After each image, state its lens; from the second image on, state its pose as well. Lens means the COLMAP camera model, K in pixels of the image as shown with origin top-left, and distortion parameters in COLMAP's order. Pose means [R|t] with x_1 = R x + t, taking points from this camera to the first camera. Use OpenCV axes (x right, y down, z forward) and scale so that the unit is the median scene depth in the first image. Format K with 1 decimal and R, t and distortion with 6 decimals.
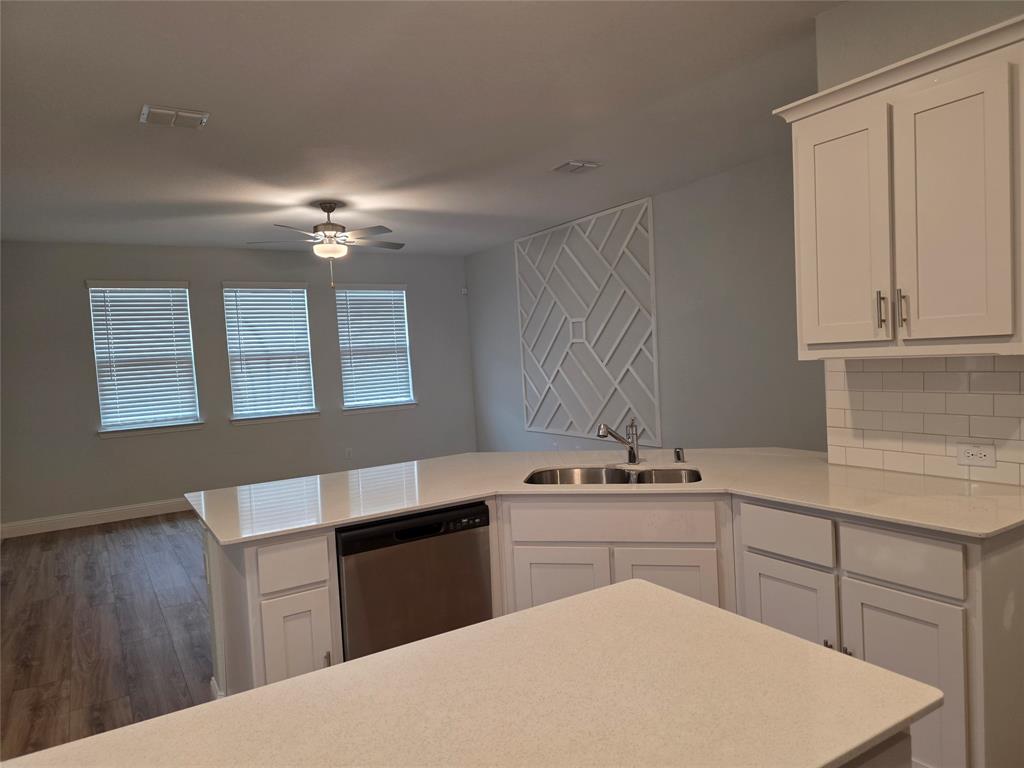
lens RADIAL K [[691.9, 0, 510.5], [0, 691.9, 391.8], [0, 0, 1]] dist [0.026560, -0.011932]
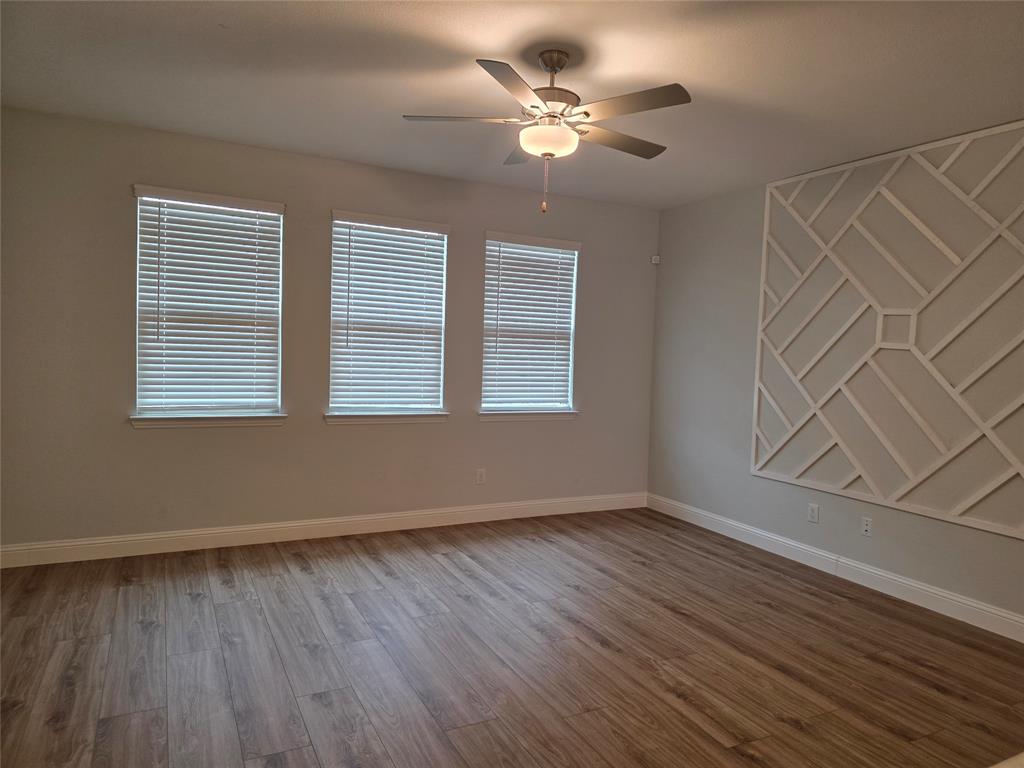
lens RADIAL K [[691.9, 0, 516.3], [0, 691.9, 380.1], [0, 0, 1]] dist [0.026560, -0.011932]
pose [[0.992456, 0.095824, -0.076477, -0.178308], [-0.096391, 0.995336, -0.003746, -0.009730], [0.075761, 0.011089, 0.997064, 0.360691]]
